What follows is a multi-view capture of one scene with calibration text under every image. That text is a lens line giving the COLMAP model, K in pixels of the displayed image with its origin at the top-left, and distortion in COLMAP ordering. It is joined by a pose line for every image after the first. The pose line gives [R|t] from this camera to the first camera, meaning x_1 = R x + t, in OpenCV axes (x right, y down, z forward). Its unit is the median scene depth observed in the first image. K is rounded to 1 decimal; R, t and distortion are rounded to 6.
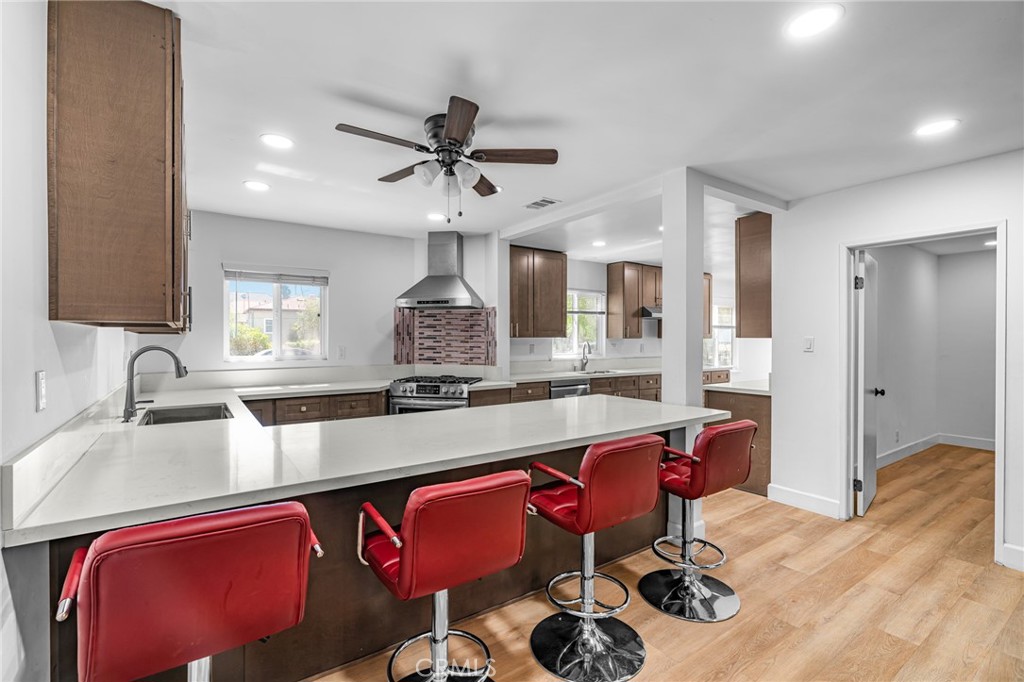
lens RADIAL K [[469.5, 0, 512.2], [0, 469.5, 339.6], [0, 0, 1]] dist [0.003790, -0.000935]
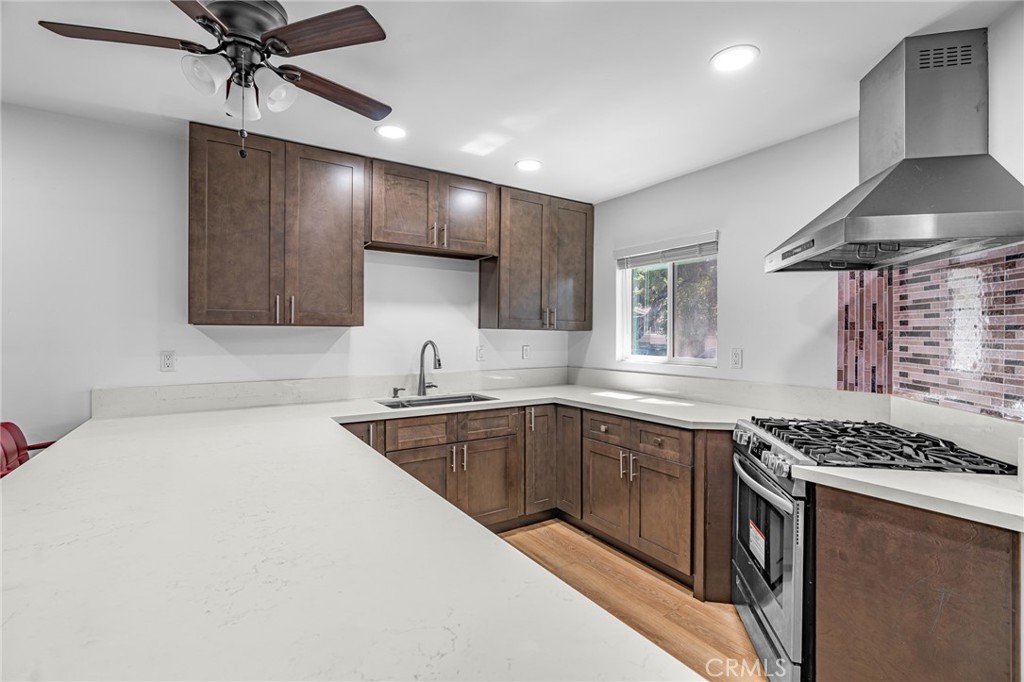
lens RADIAL K [[469.5, 0, 512.6], [0, 469.5, 337.7], [0, 0, 1]] dist [0.003790, -0.000935]
pose [[-0.032082, 0.005755, -0.999469, 0.239835], [-0.004341, 0.999973, 0.005897, -0.001445], [0.999476, 0.004527, -0.032056, 0.674315]]
